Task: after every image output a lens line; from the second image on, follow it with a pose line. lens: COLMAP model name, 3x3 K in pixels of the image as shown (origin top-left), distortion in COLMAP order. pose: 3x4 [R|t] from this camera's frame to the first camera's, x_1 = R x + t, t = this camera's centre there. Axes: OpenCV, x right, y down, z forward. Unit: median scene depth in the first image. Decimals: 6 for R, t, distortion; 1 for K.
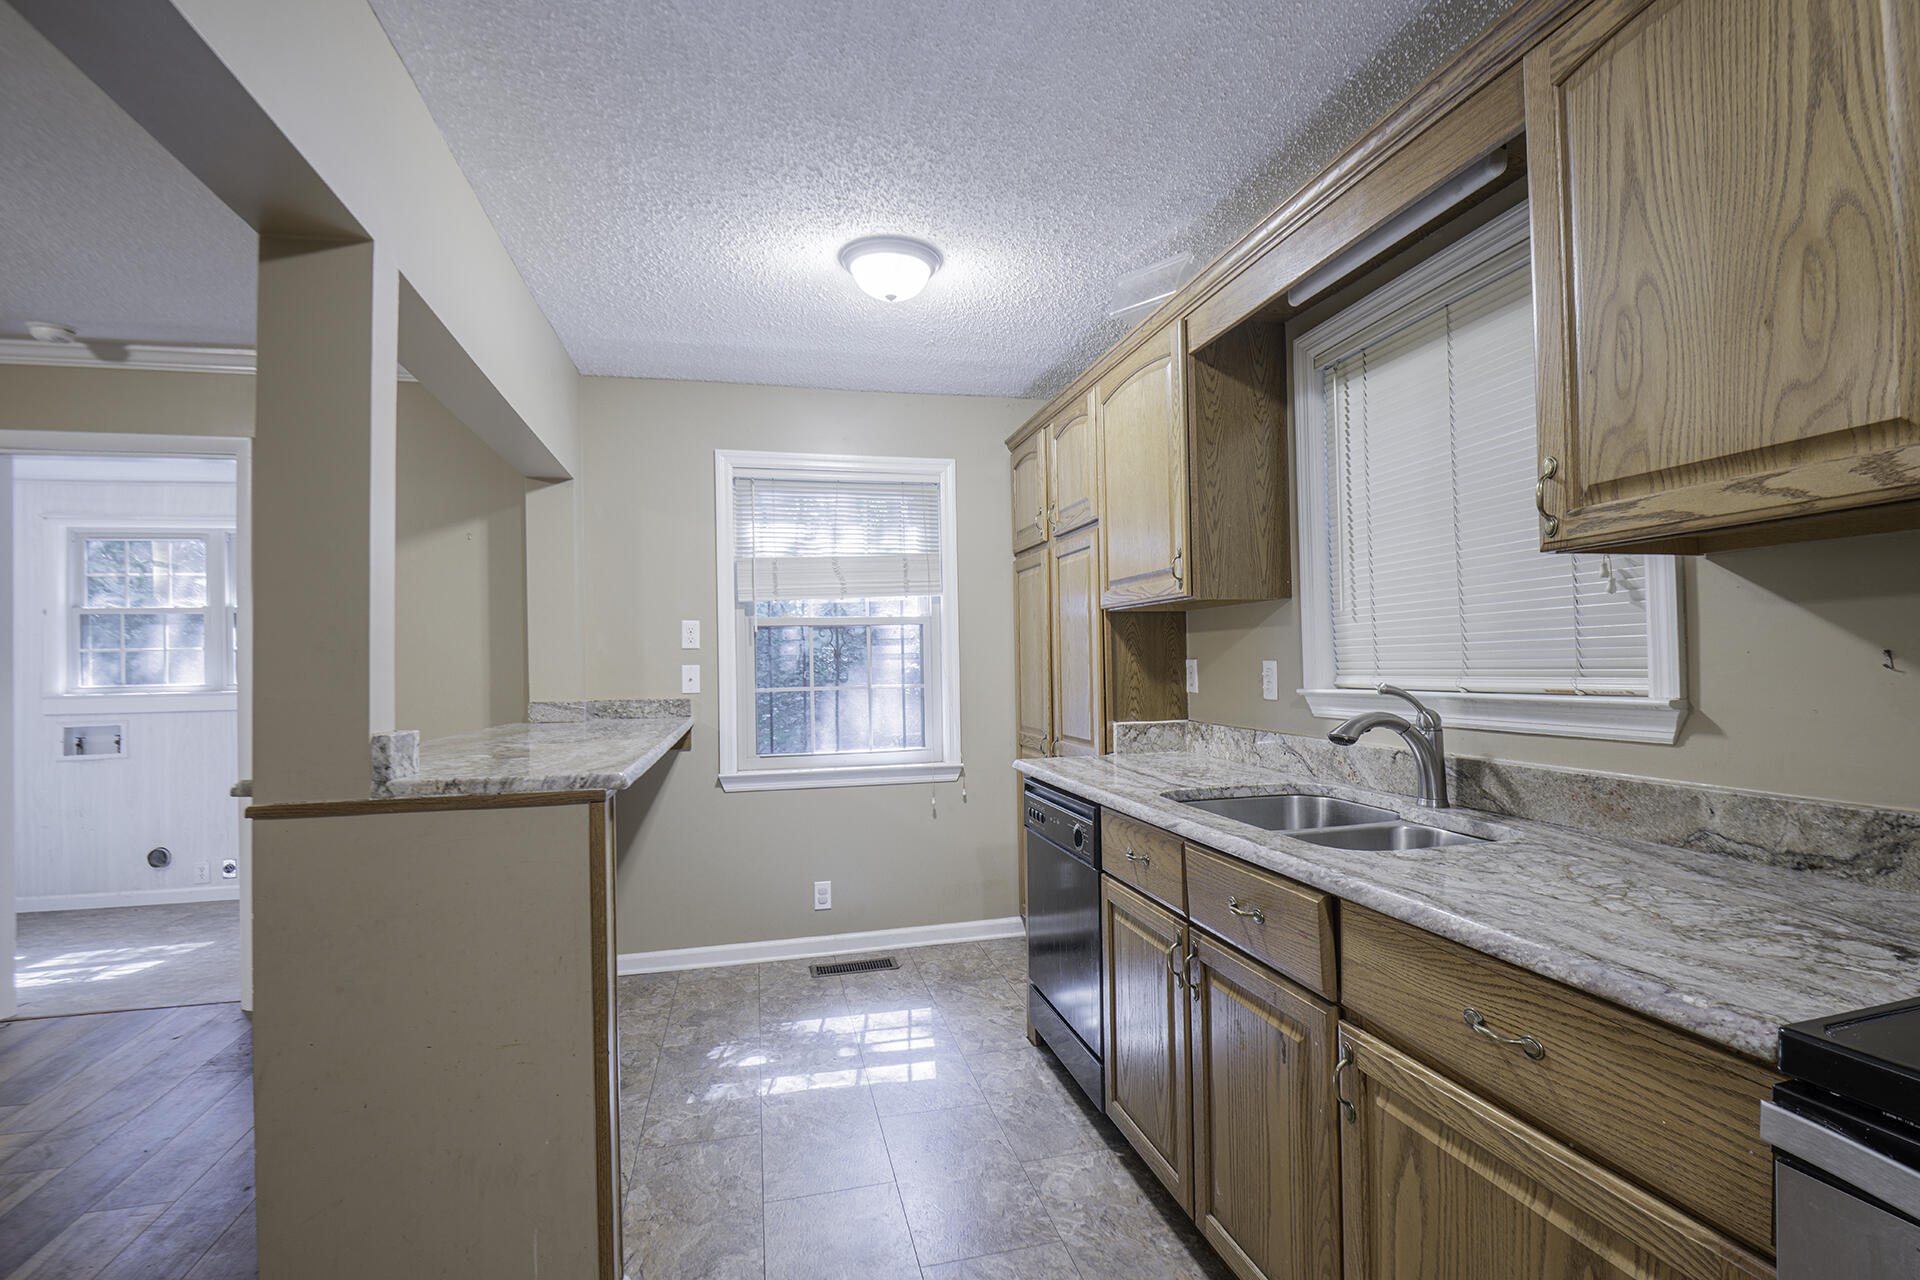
lens RADIAL K [[880.4, 0, 982.8], [0, 880.4, 659.3], [0, 0, 1]] dist [-0.001887, -0.015856]
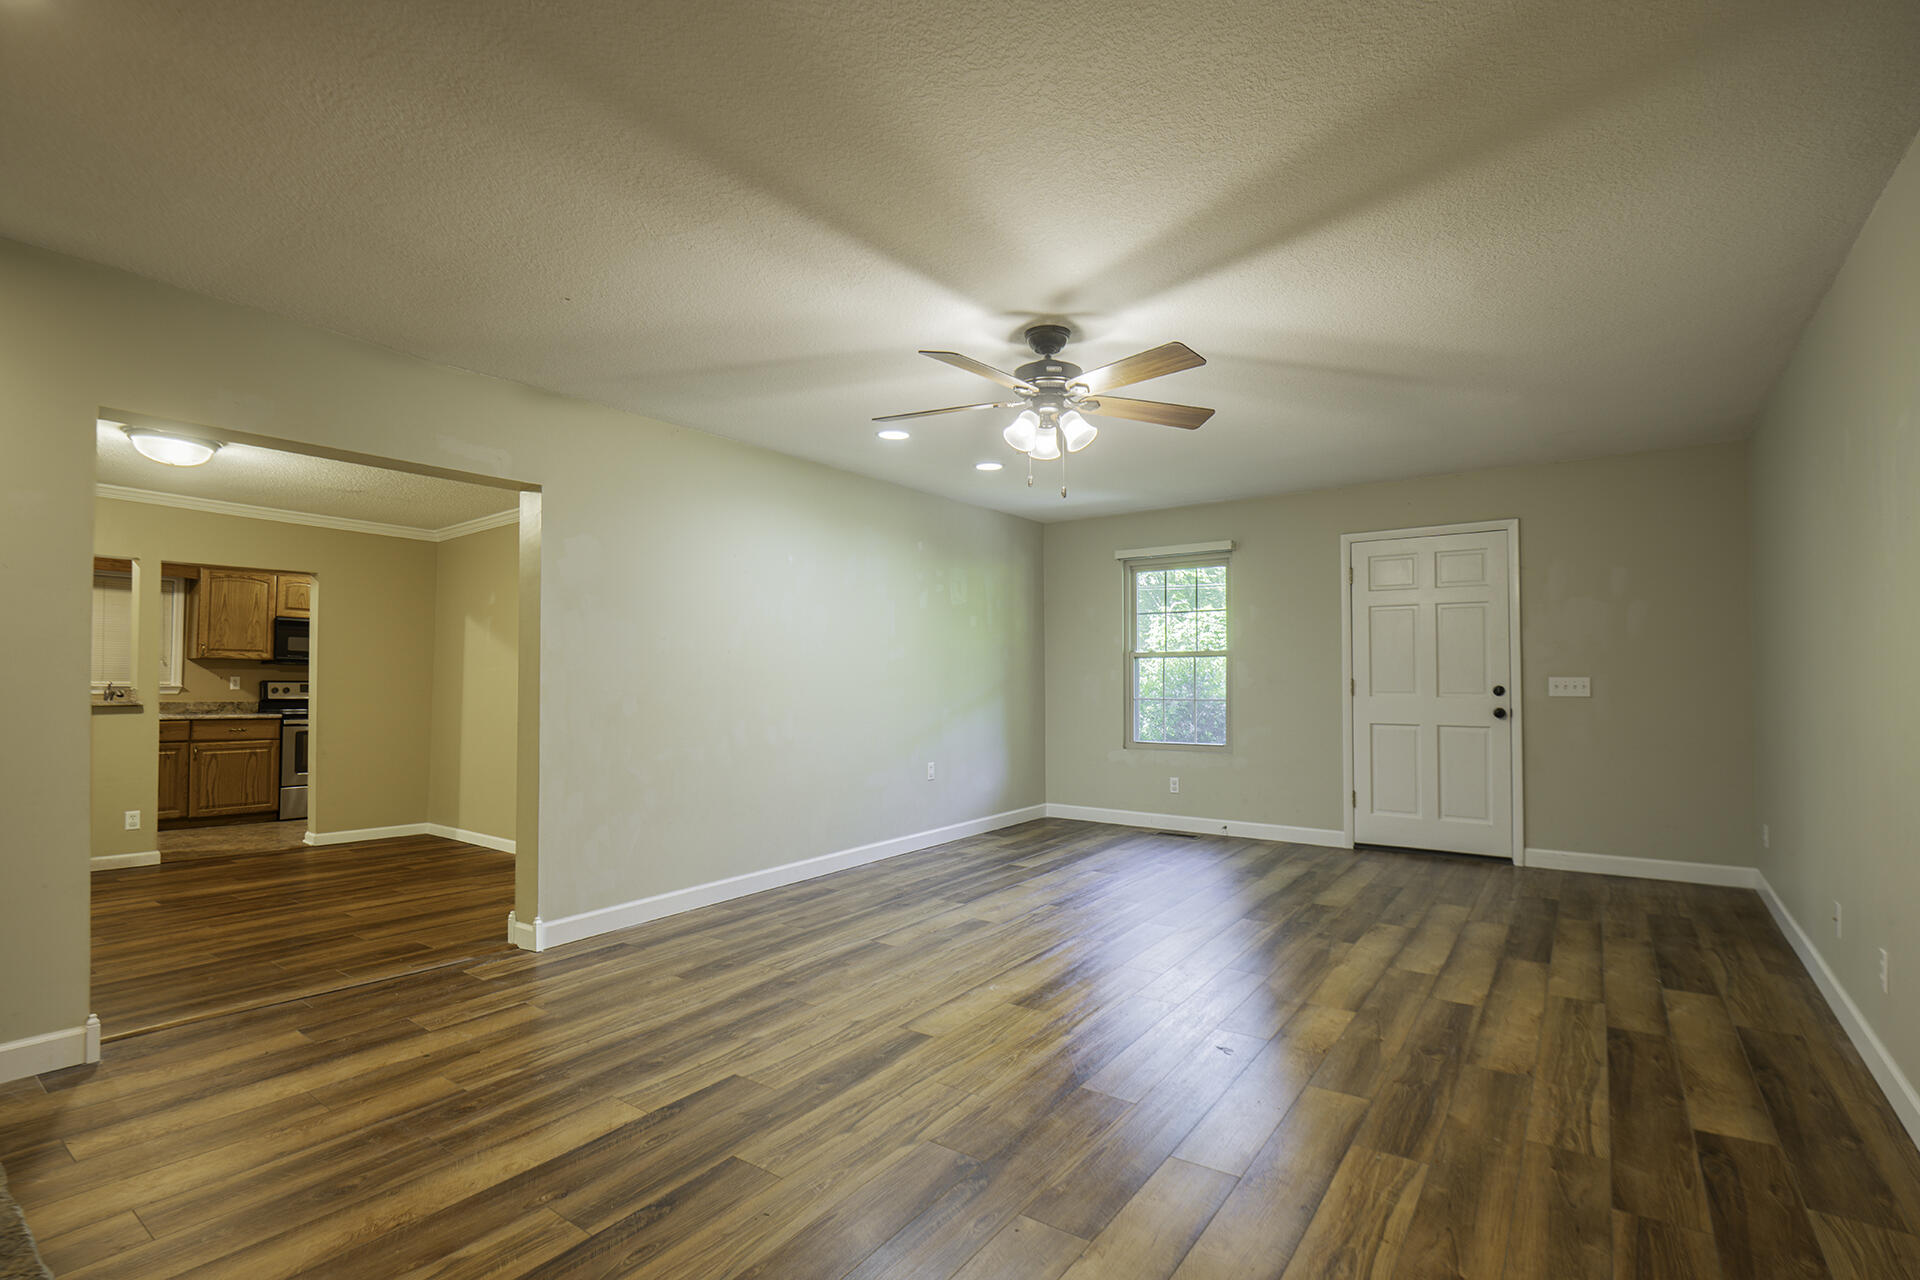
lens RADIAL K [[880.4, 0, 982.8], [0, 880.4, 659.3], [0, 0, 1]] dist [-0.001887, -0.015856]
pose [[-0.643428, 0.042986, 0.764299, -4.295356], [0.008774, 0.998771, -0.048786, 0.126077], [-0.765457, -0.024684, -0.643014, 0.464346]]
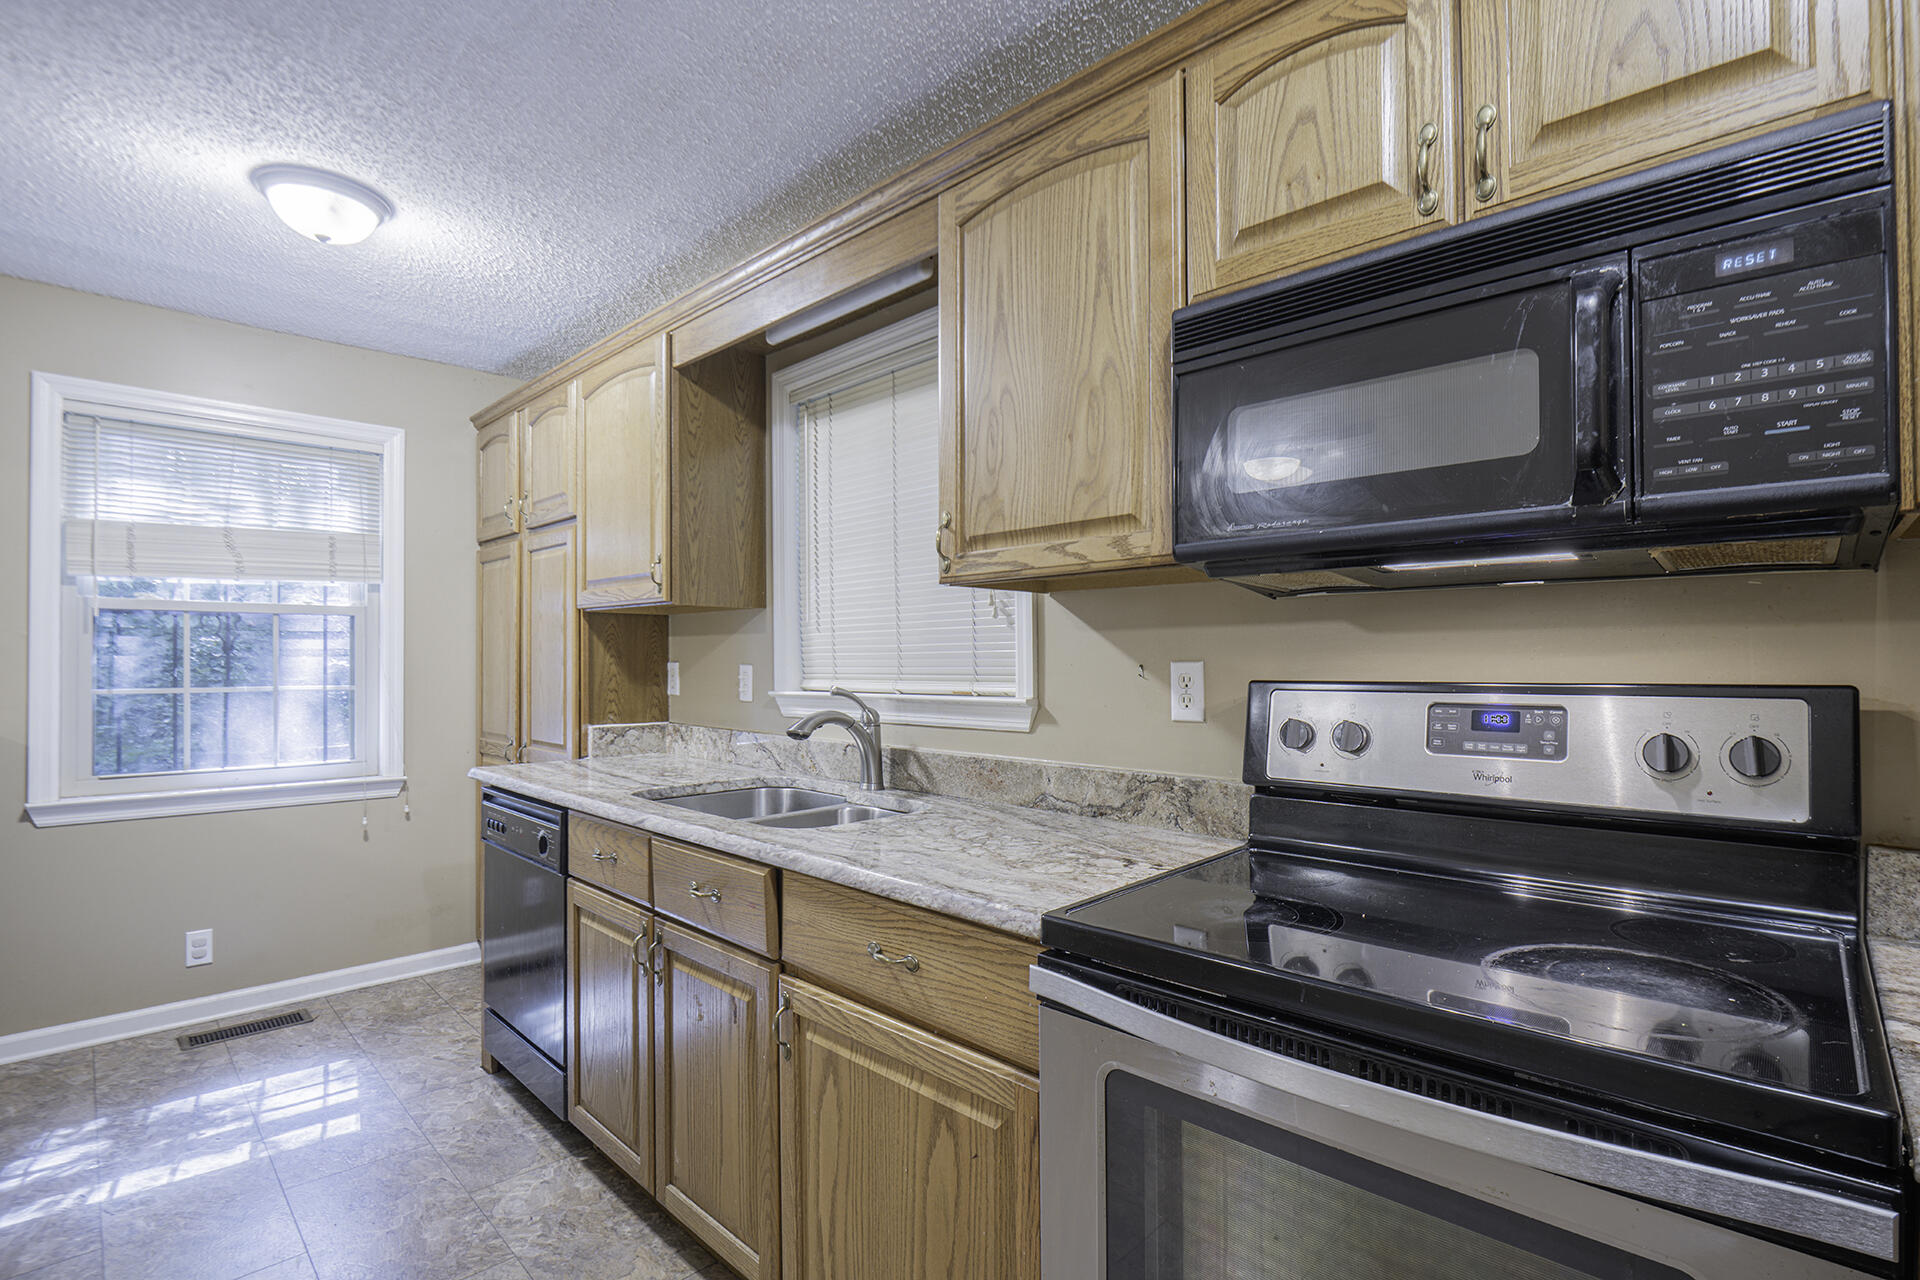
lens RADIAL K [[880.4, 0, 982.8], [0, 880.4, 659.3], [0, 0, 1]] dist [-0.001887, -0.015856]
pose [[0.850363, 0.020913, 0.525780, 0.007990], [-0.018436, 0.999781, -0.009949, -0.000092], [-0.525873, -0.001233, 0.850562, -0.084120]]
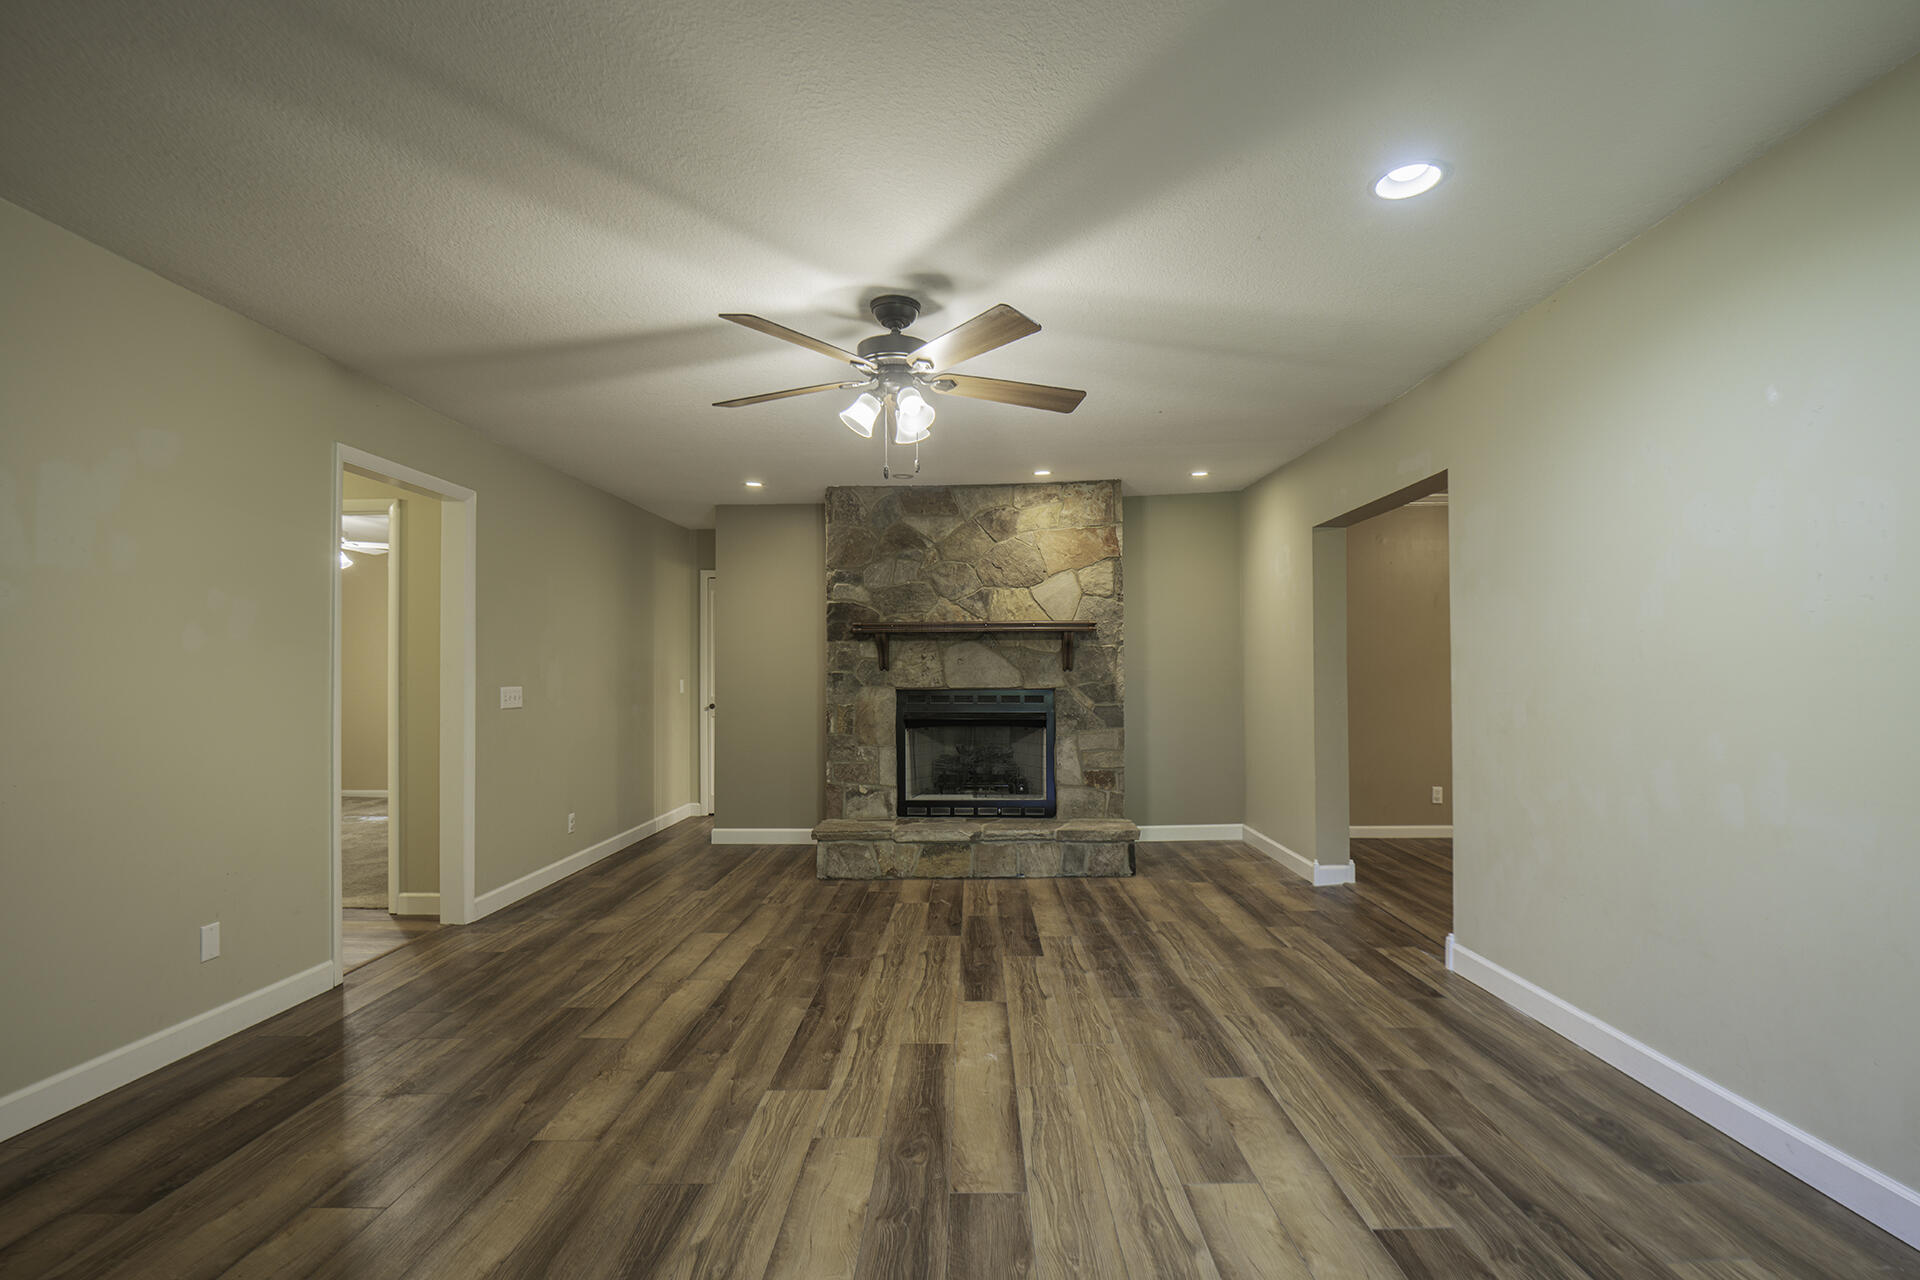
lens RADIAL K [[880.4, 0, 982.8], [0, 880.4, 659.3], [0, 0, 1]] dist [-0.001887, -0.015856]
pose [[0.968180, 0.014844, -0.249813, -2.758546], [-0.015011, 0.999887, 0.001235, 0.045558], [0.249803, 0.002554, 0.968293, -1.866969]]
